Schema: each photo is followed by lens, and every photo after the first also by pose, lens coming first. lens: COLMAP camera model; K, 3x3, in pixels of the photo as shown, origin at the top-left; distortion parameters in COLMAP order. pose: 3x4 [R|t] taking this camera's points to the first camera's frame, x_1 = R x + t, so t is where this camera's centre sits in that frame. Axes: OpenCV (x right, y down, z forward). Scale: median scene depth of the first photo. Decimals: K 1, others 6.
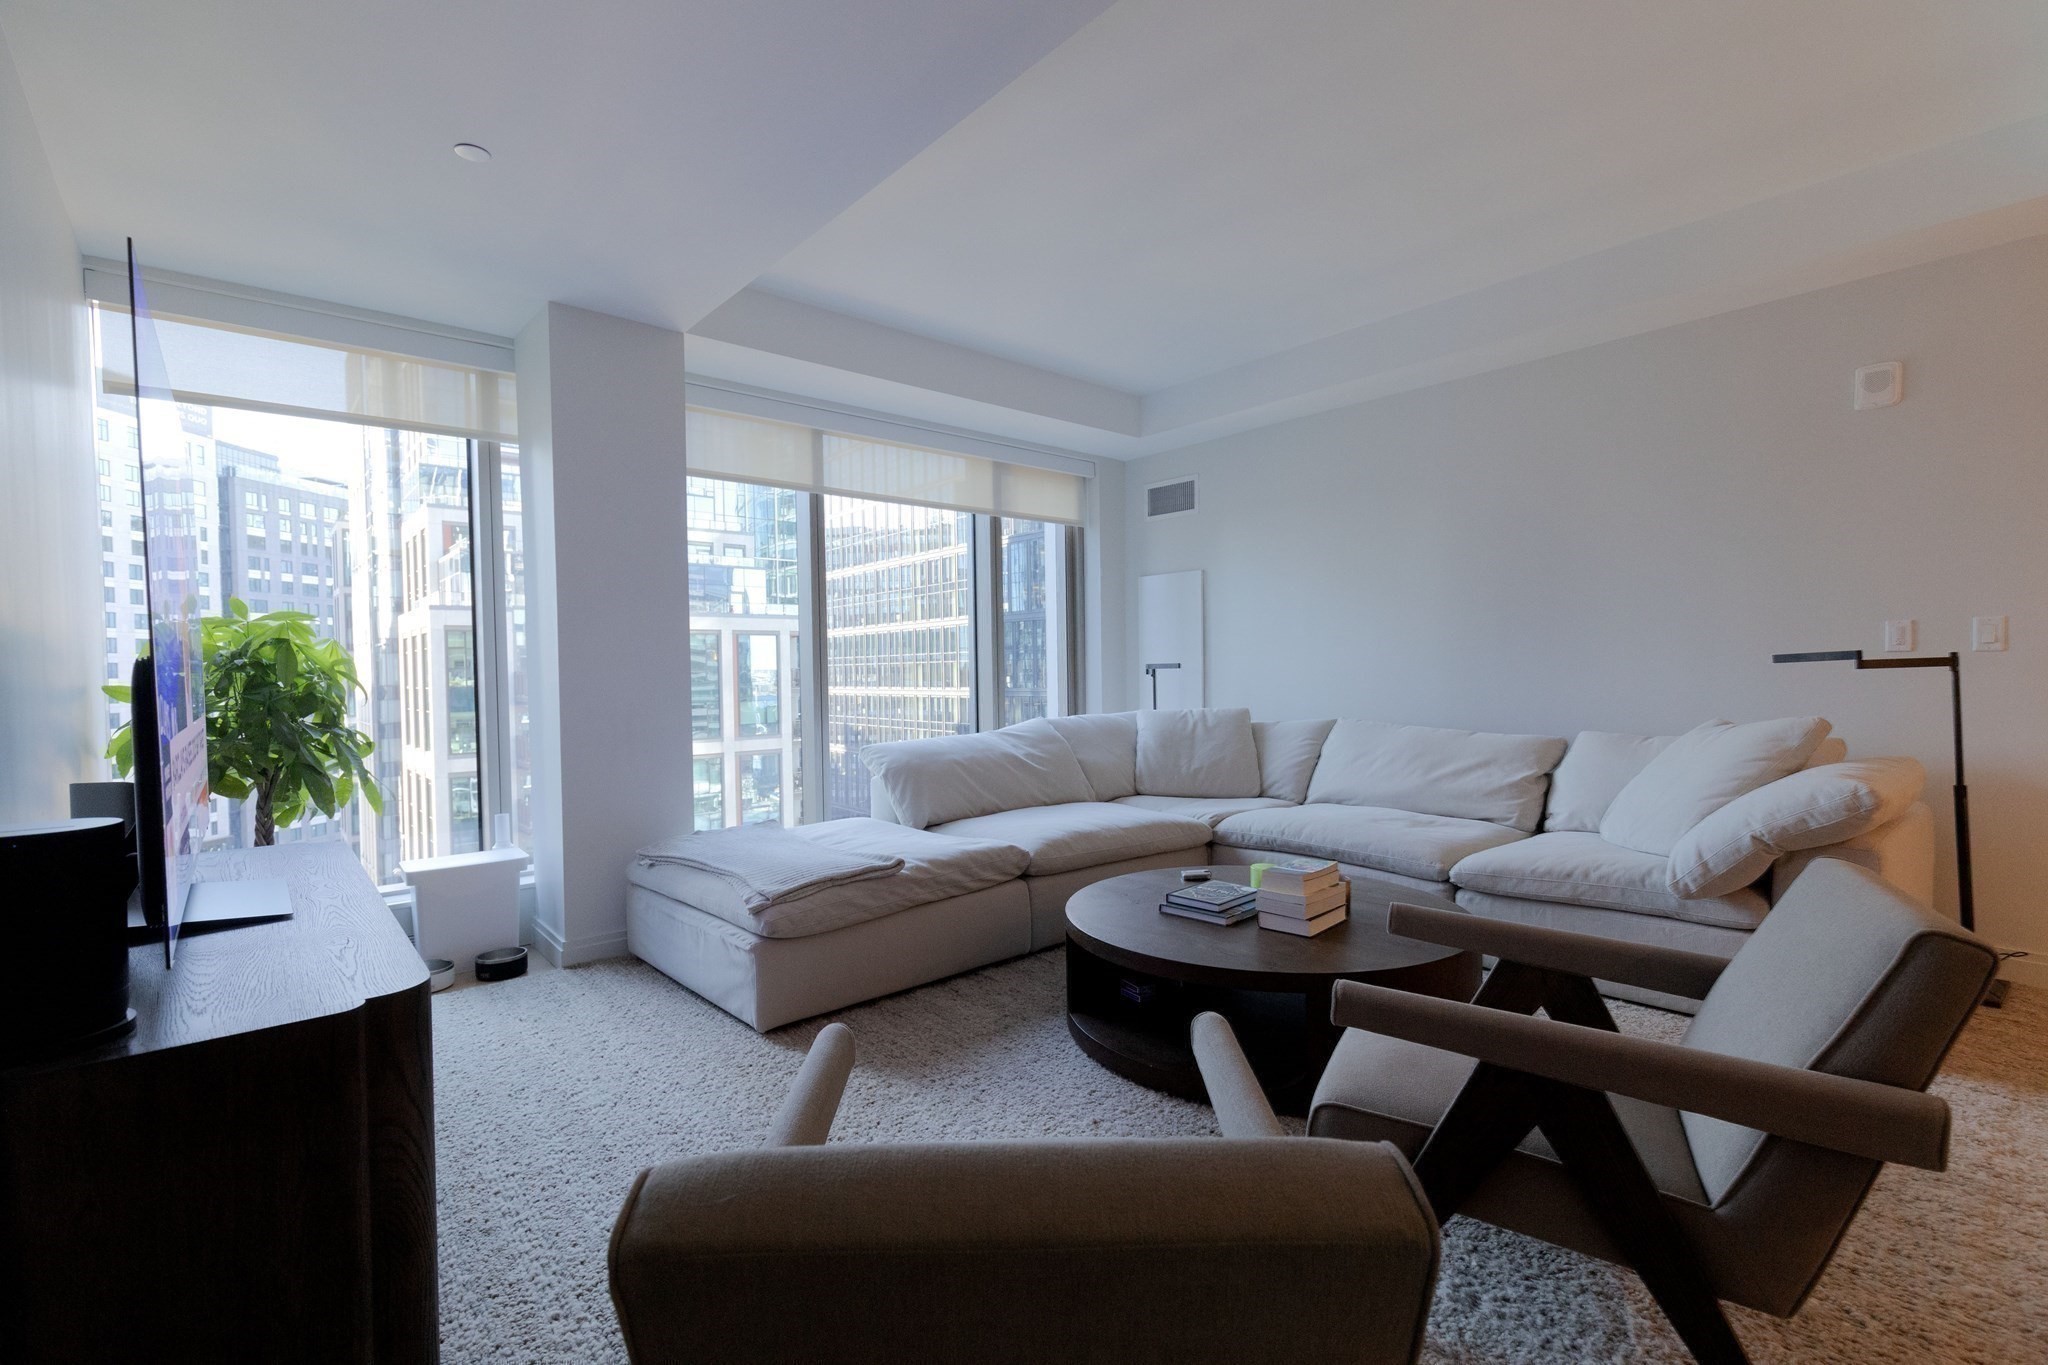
lens RADIAL K [[917.3, 0, 1034.1], [0, 917.3, 684.2], [0, 0, 1]] dist [0.000283, -0.001078]
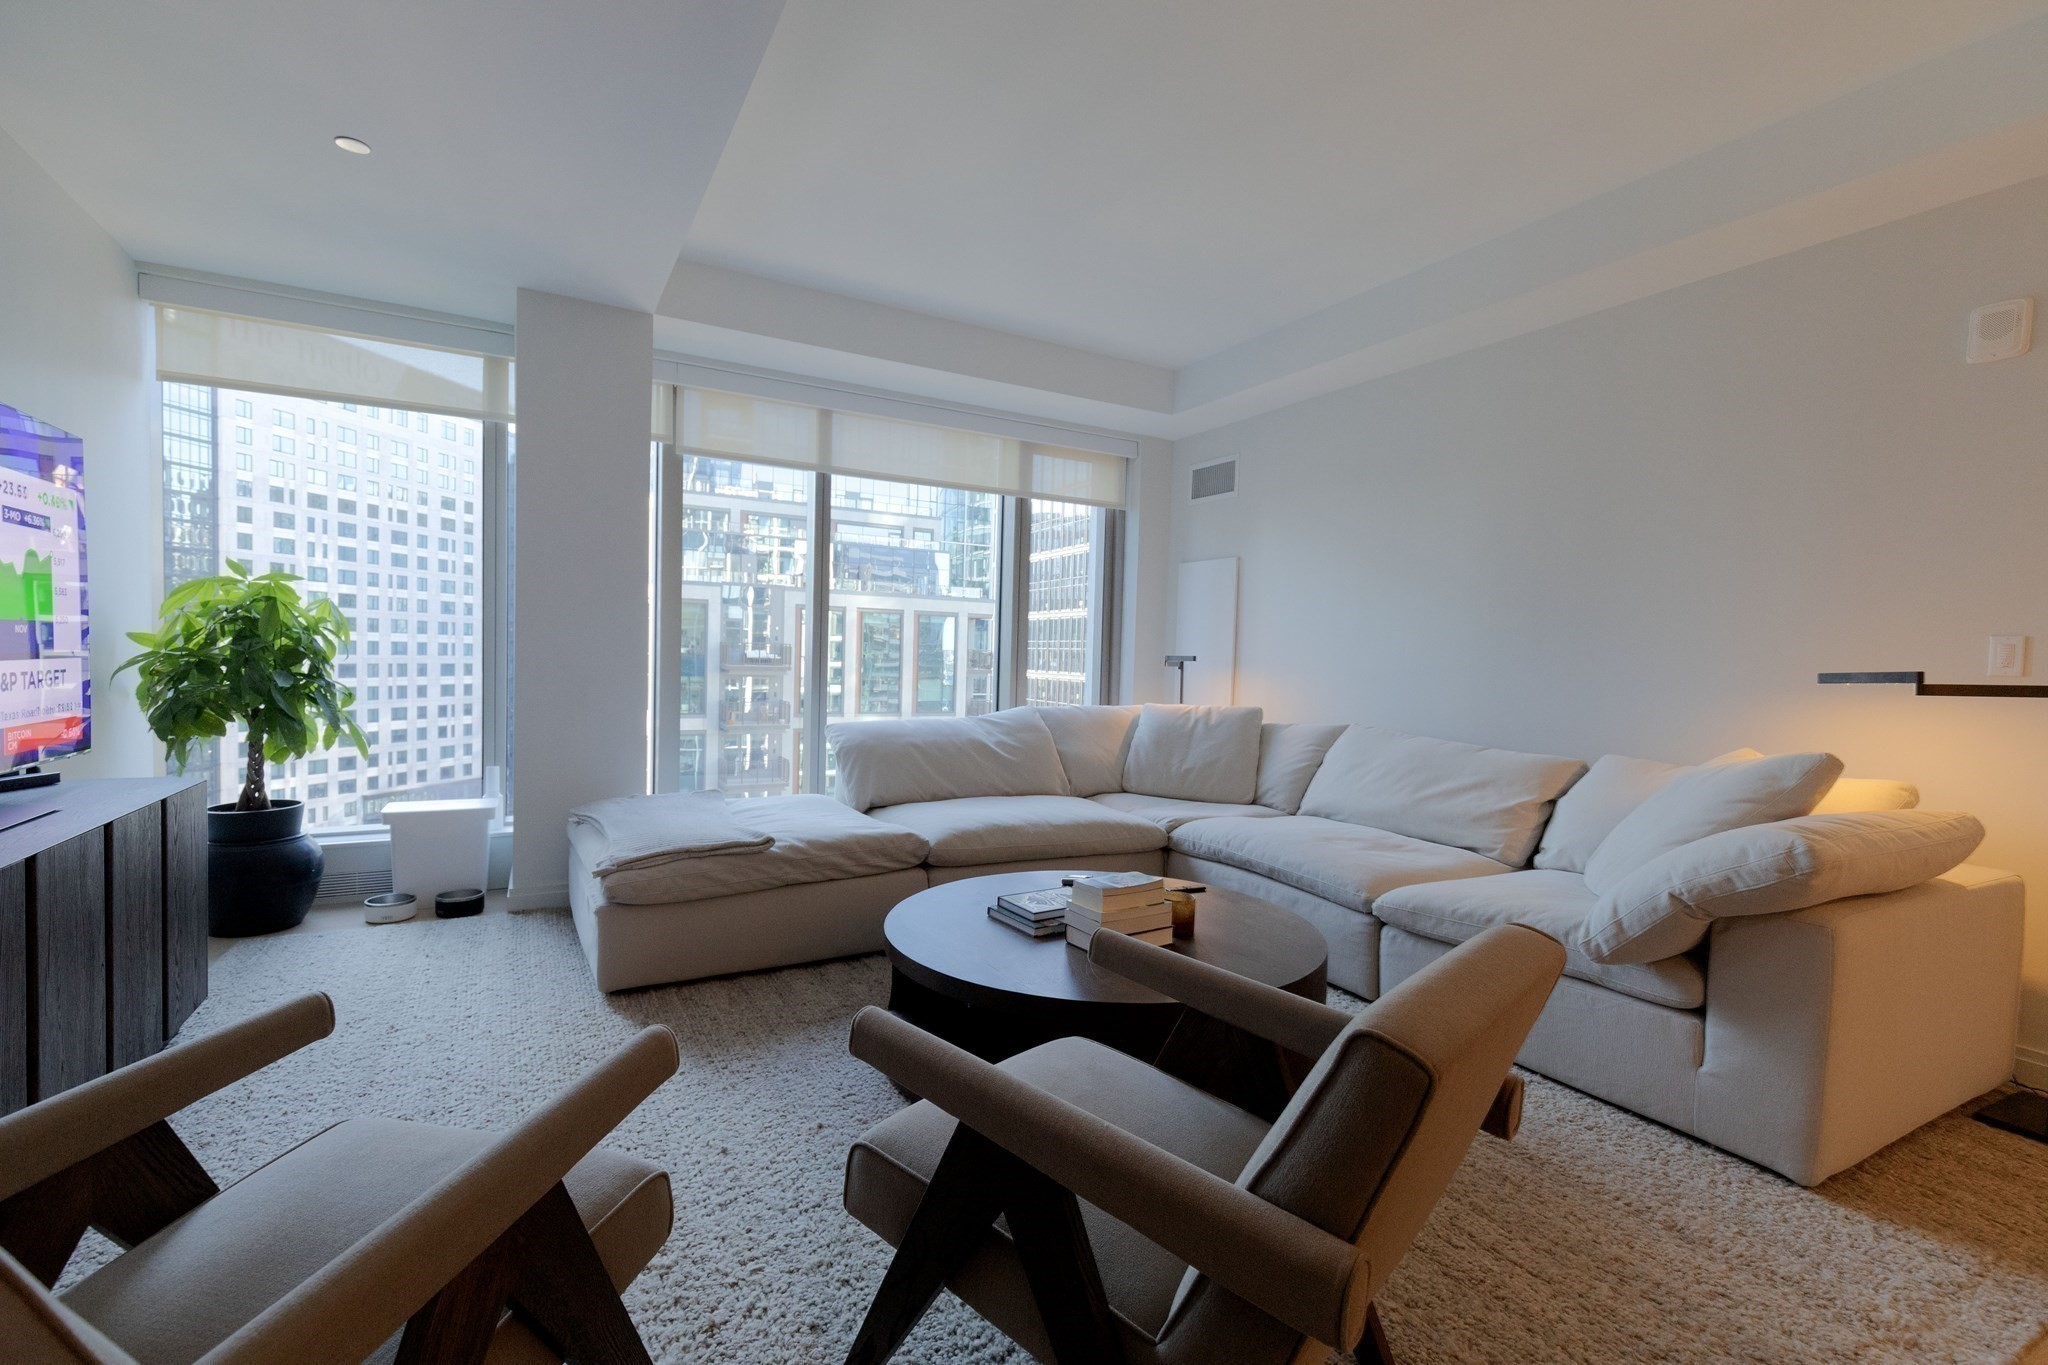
lens RADIAL K [[917.3, 0, 1034.6], [0, 917.3, 686.5], [0, 0, 1]] dist [0.000283, -0.001078]
pose [[0.978521, 0.049074, -0.200222, 0.288984], [-0.045956, 0.998739, 0.020194, -0.004874], [0.200960, -0.010559, 0.979542, 0.075938]]
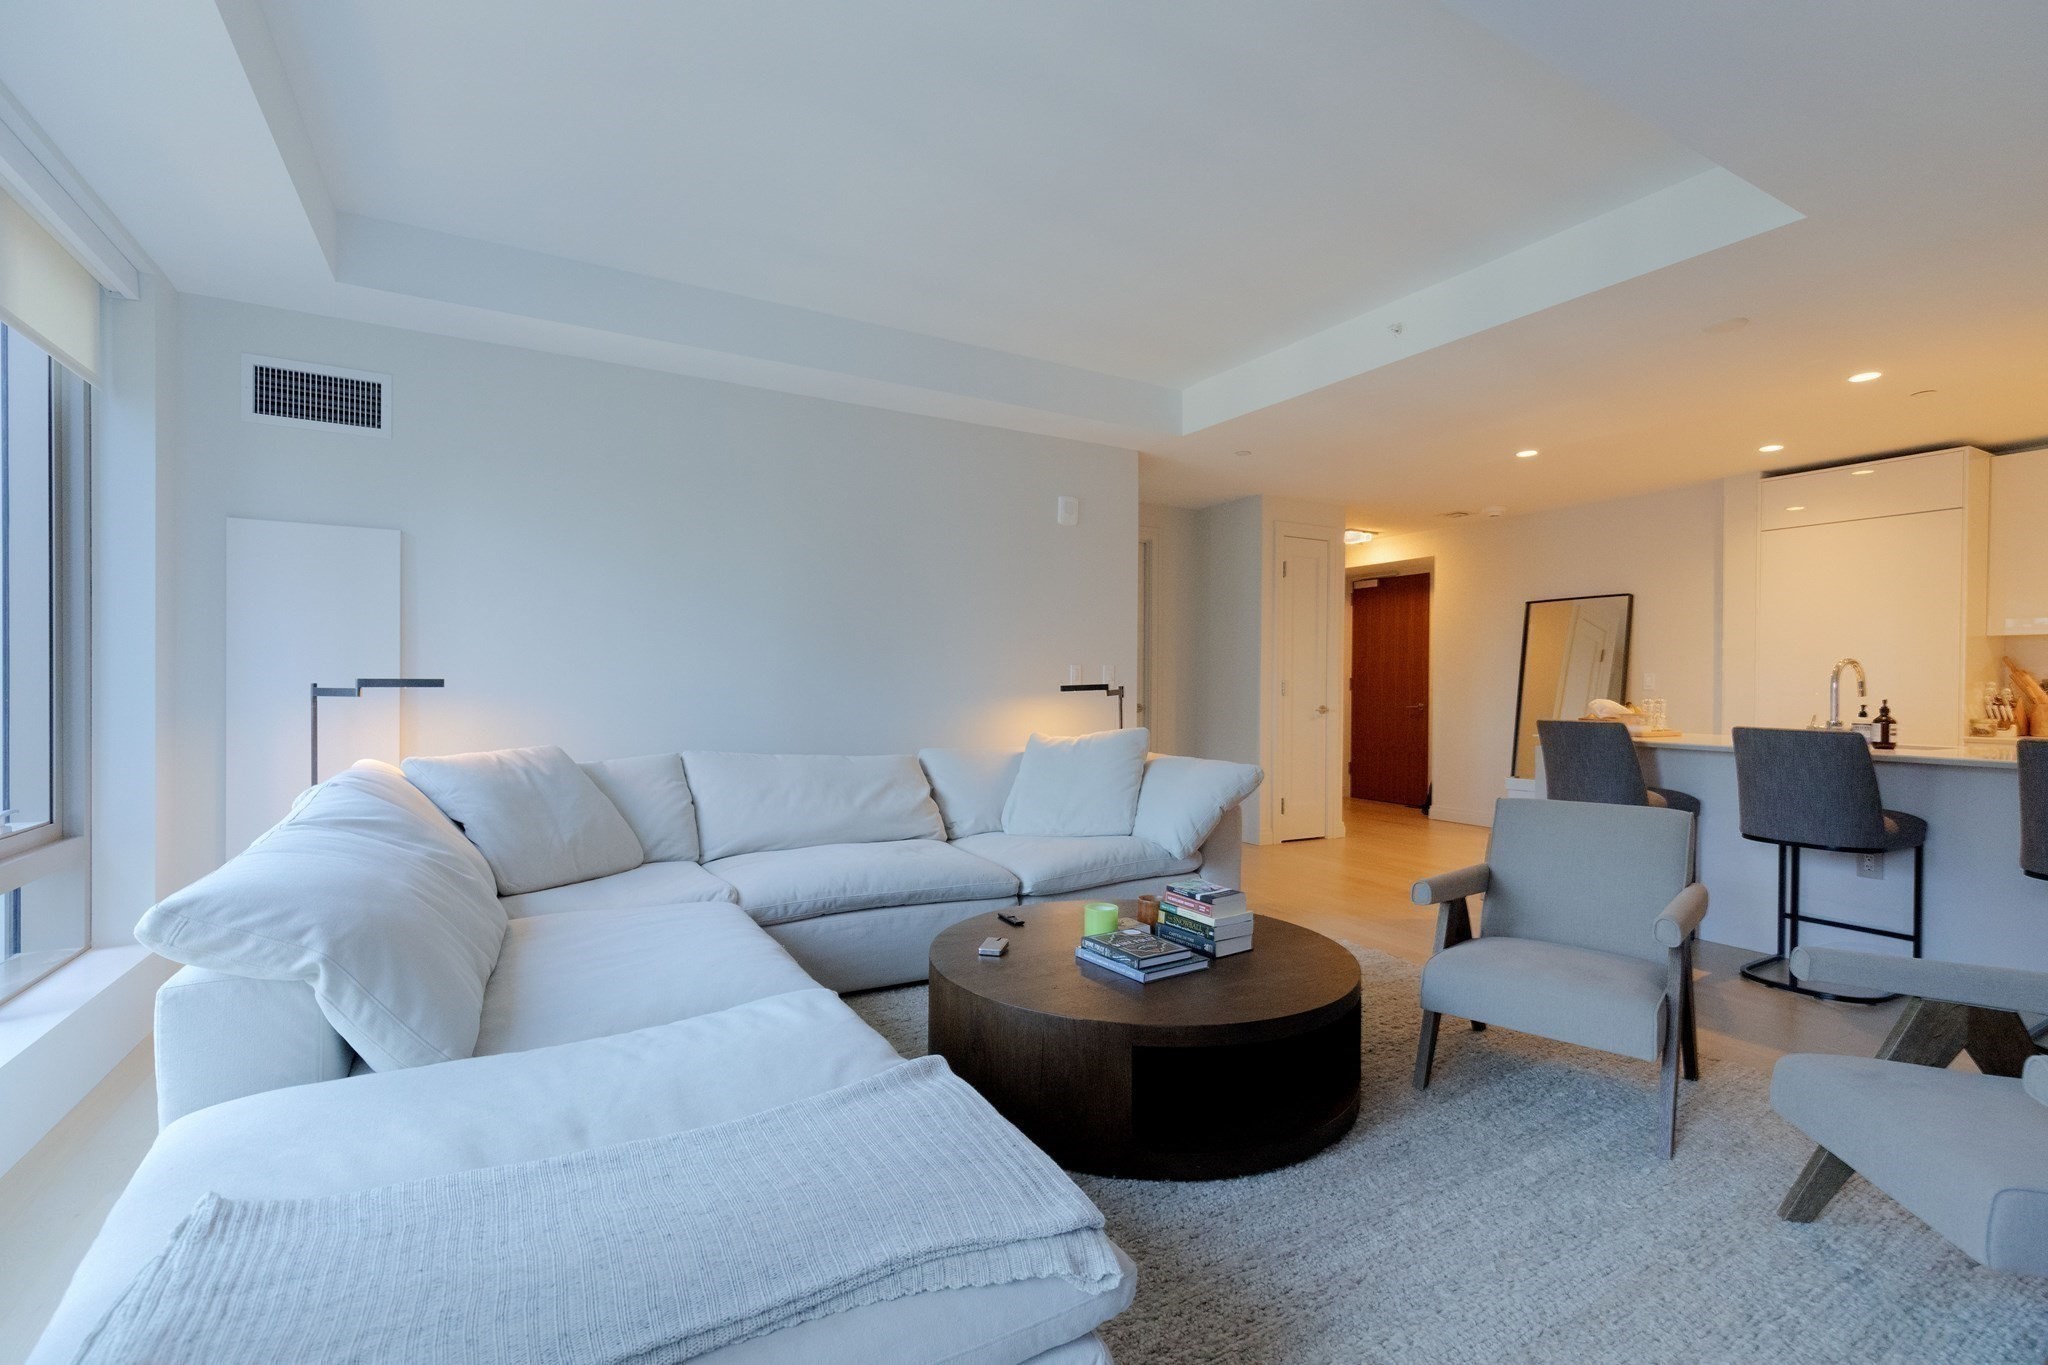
lens RADIAL K [[917.3, 0, 1023.8], [0, 917.3, 685.6], [0, 0, 1]] dist [0.000283, -0.001078]
pose [[0.202481, 0.012993, 0.979200, -0.574397], [0.004939, 0.999886, -0.014289, -0.011794], [-0.979274, 0.007730, 0.202393, 0.750504]]
